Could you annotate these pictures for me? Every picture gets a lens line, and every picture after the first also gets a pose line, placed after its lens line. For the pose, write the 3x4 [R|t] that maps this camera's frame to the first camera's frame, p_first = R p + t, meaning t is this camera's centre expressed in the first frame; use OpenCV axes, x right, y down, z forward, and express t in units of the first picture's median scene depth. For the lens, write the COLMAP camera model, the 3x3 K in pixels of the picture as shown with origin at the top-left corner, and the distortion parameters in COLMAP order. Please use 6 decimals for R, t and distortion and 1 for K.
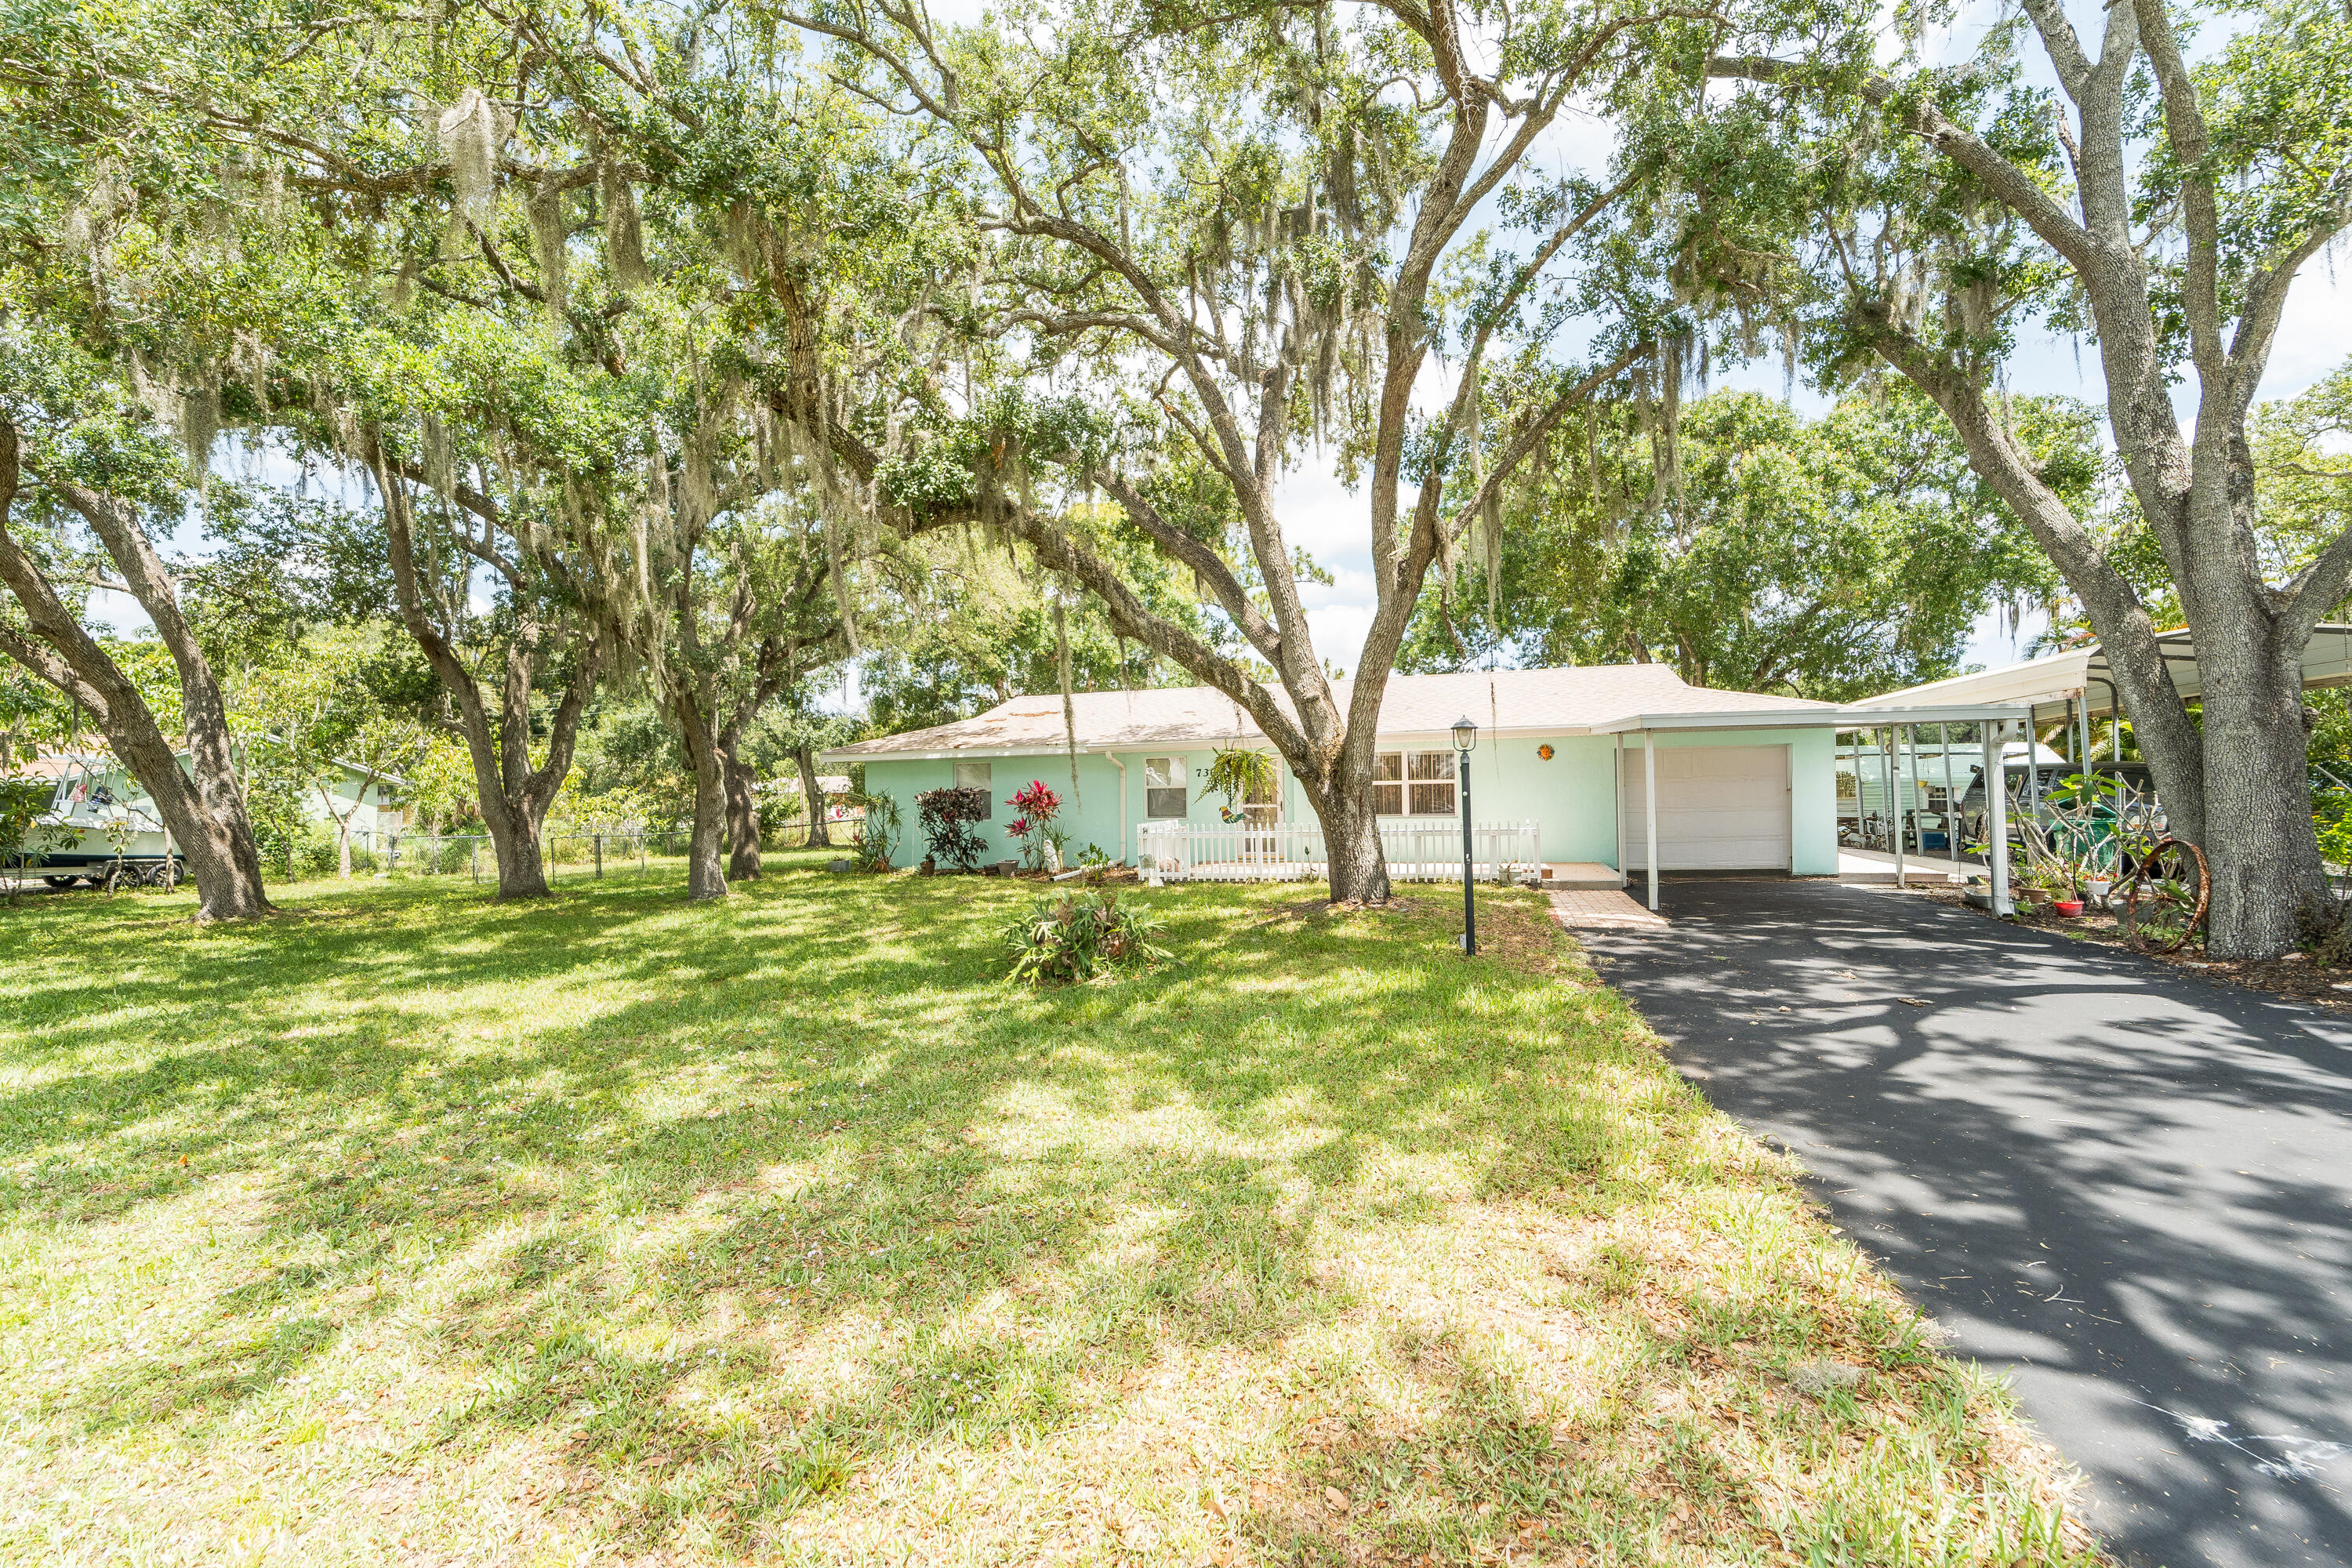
lens RADIAL K [[963.4, 0, 1176.0], [0, 963.4, 784.0], [0, 0, 1]] dist [-0.000065, -0.000257]
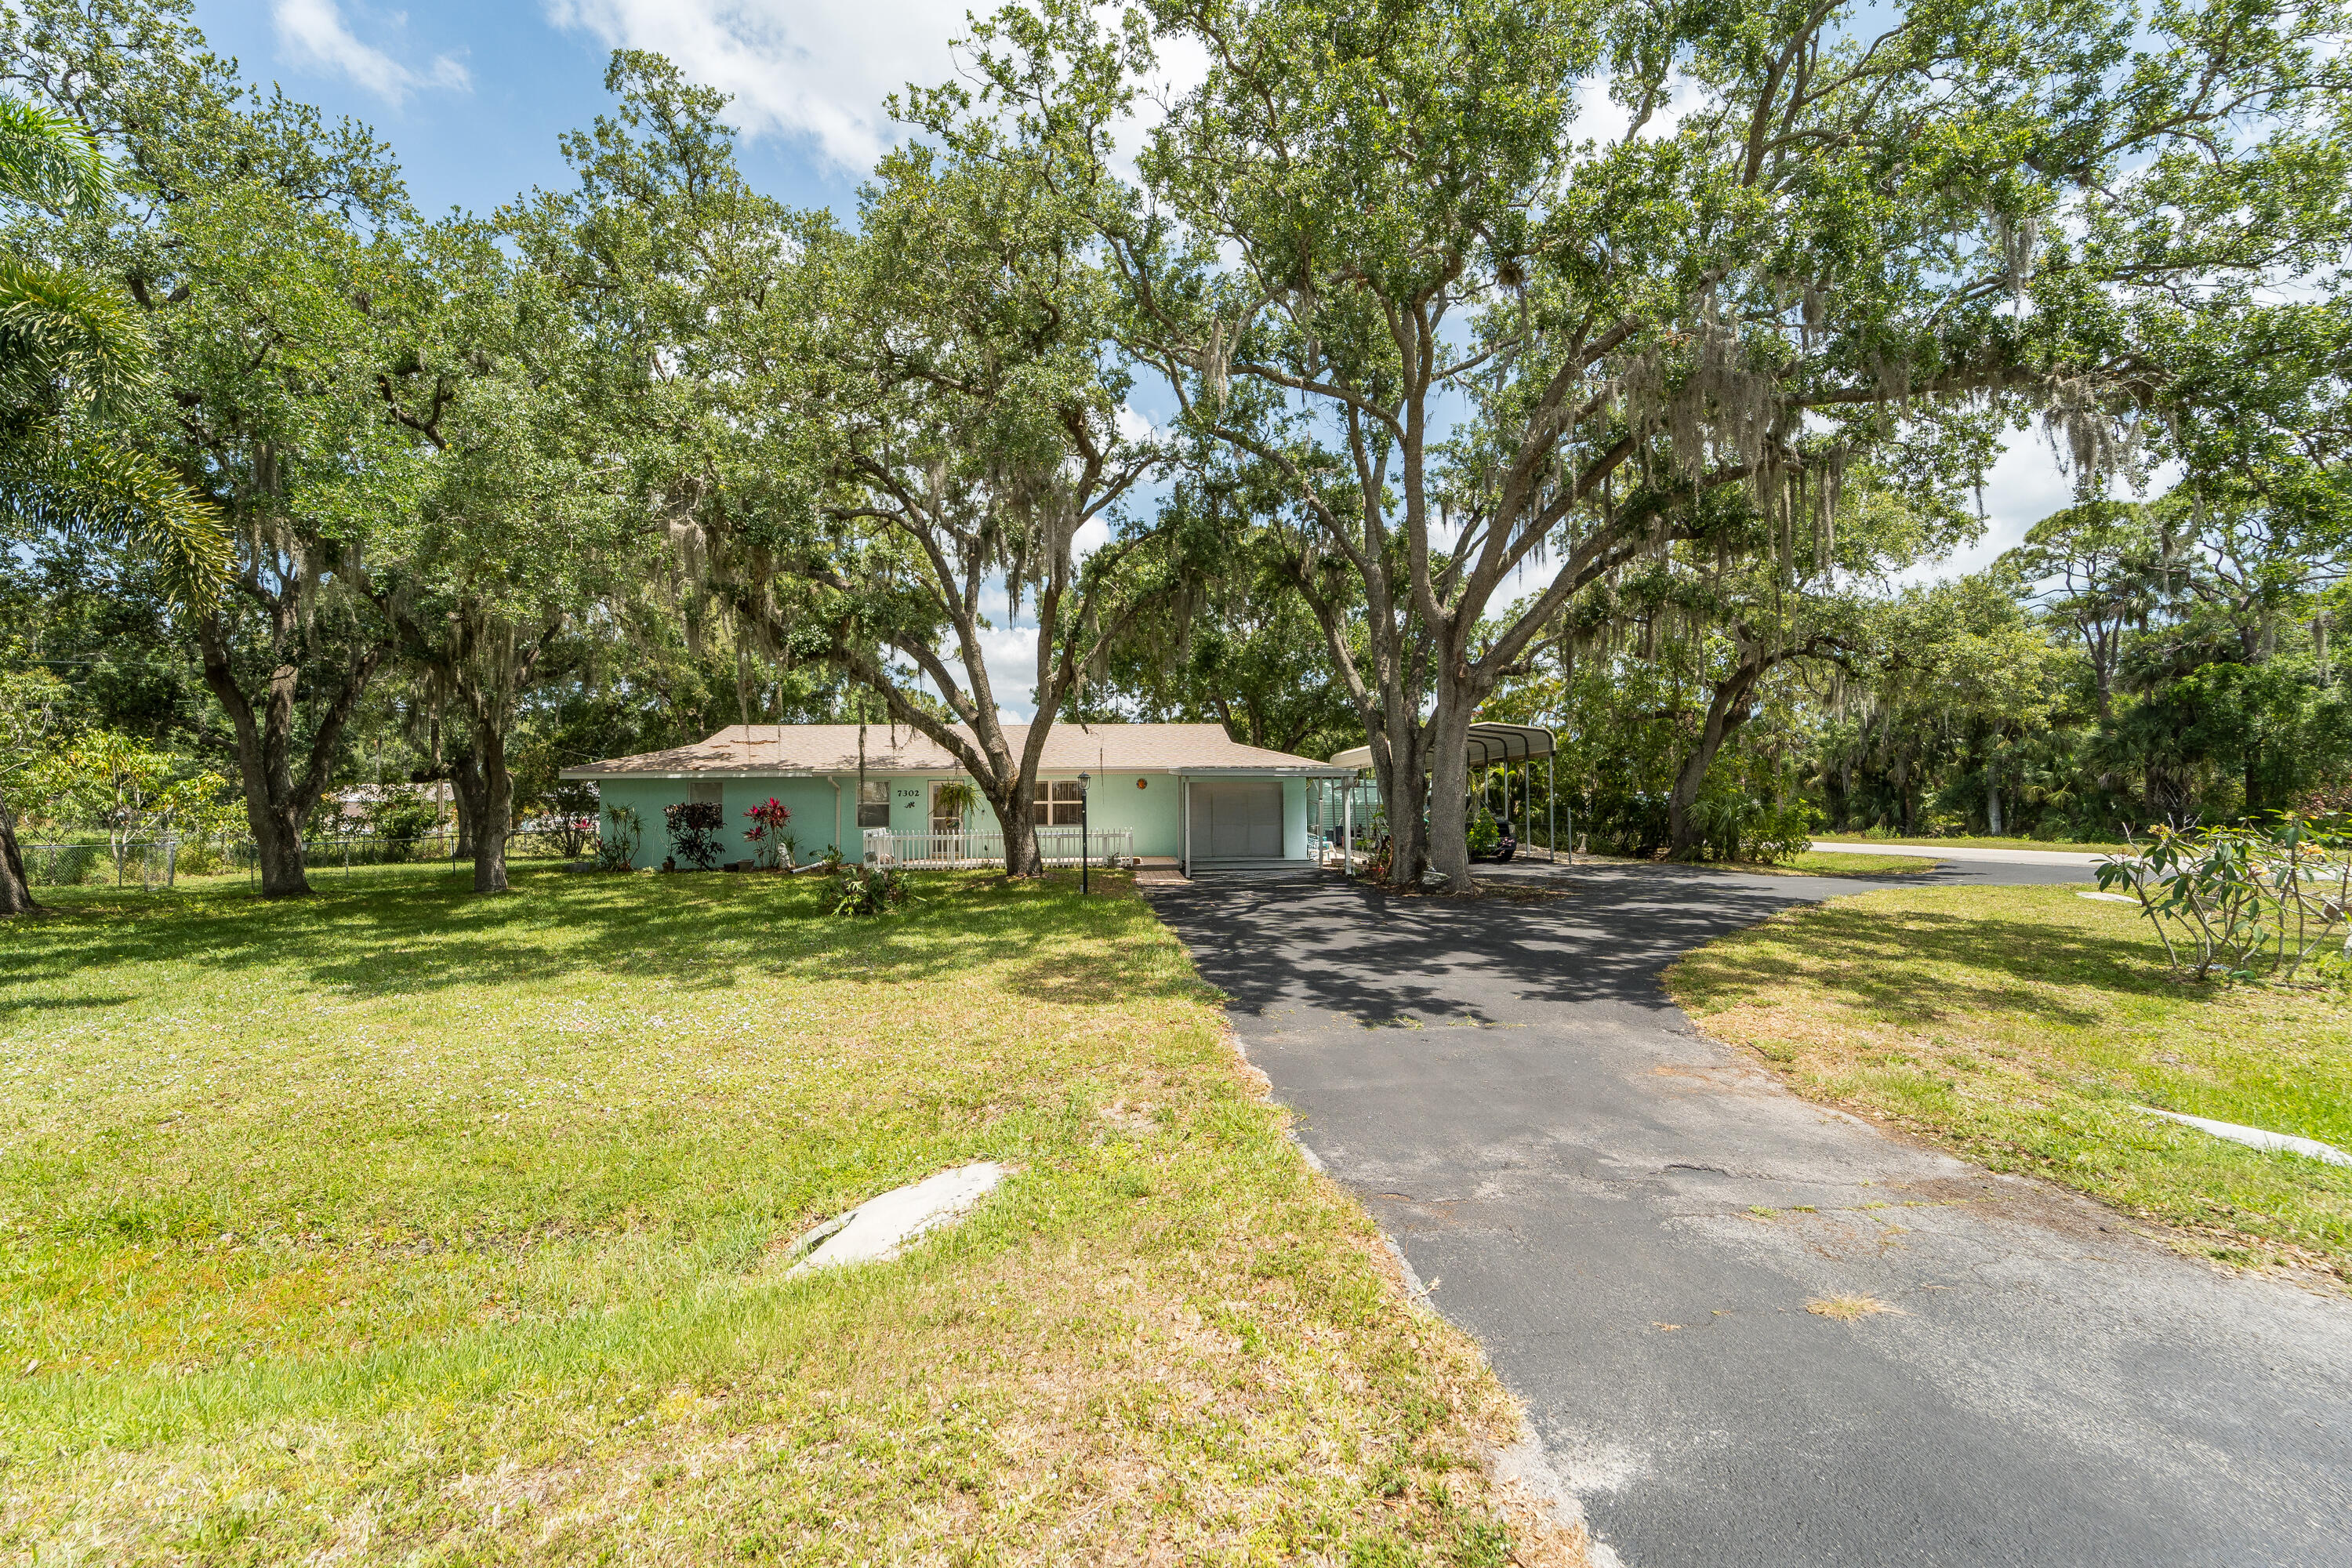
lens RADIAL K [[950.4, 0, 1173.7], [0, 950.4, 770.2], [0, 0, 1]] dist [-0.016318, -0.002836]
pose [[0.934381, 0.025461, 0.355364, -0.147187], [-0.014570, 0.999340, -0.033290, -0.009078], [-0.355976, 0.025928, 0.934135, -0.588705]]
